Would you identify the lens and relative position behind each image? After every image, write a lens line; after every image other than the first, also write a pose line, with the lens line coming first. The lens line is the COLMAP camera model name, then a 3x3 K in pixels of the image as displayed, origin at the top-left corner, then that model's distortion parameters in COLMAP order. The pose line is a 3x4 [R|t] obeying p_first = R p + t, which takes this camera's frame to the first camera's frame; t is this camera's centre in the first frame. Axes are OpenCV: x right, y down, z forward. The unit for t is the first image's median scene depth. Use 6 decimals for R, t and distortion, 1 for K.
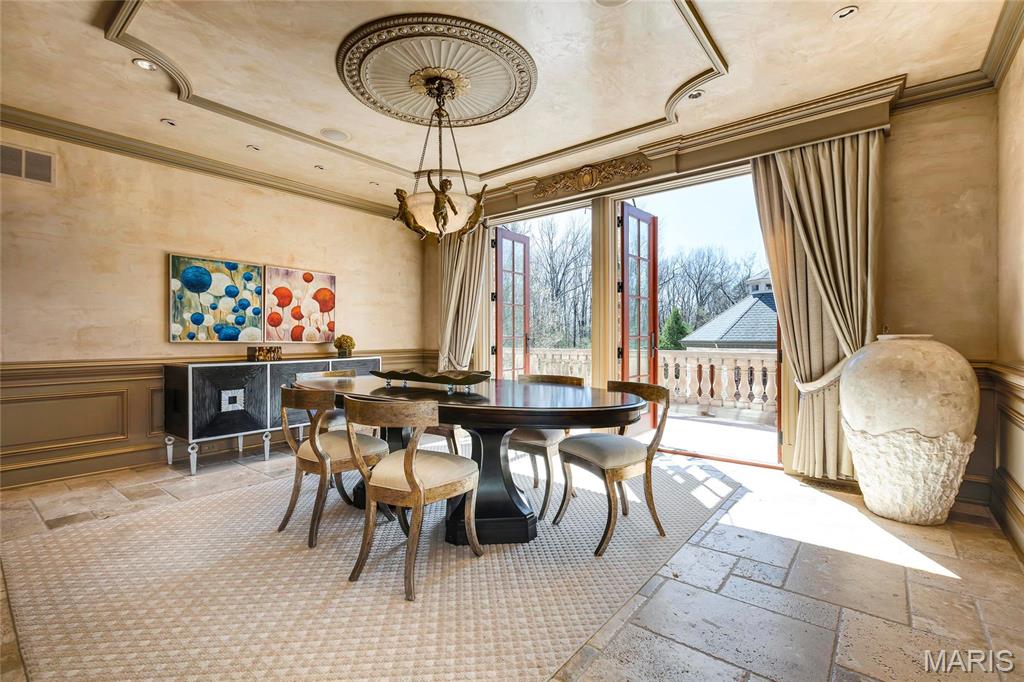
lens RADIAL K [[469.1, 0, 493.5], [0, 469.1, 337.6], [0, 0, 1]] dist [-0.000492, 0.000261]
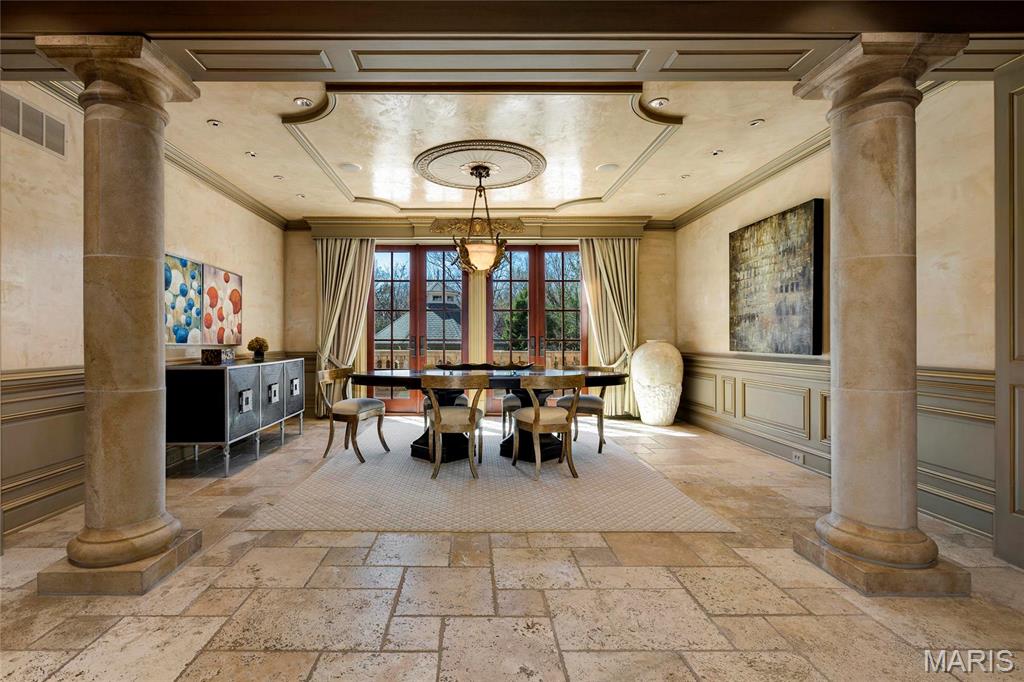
lens RADIAL K [[469.1, 0, 493.5], [0, 469.1, 337.6], [0, 0, 1]] dist [-0.000492, 0.000261]
pose [[0.767764, 0.006743, 0.640698, -0.681921], [-0.003439, 0.999974, -0.006403, -0.000696], [-0.640724, 0.002713, 0.767767, -0.106099]]
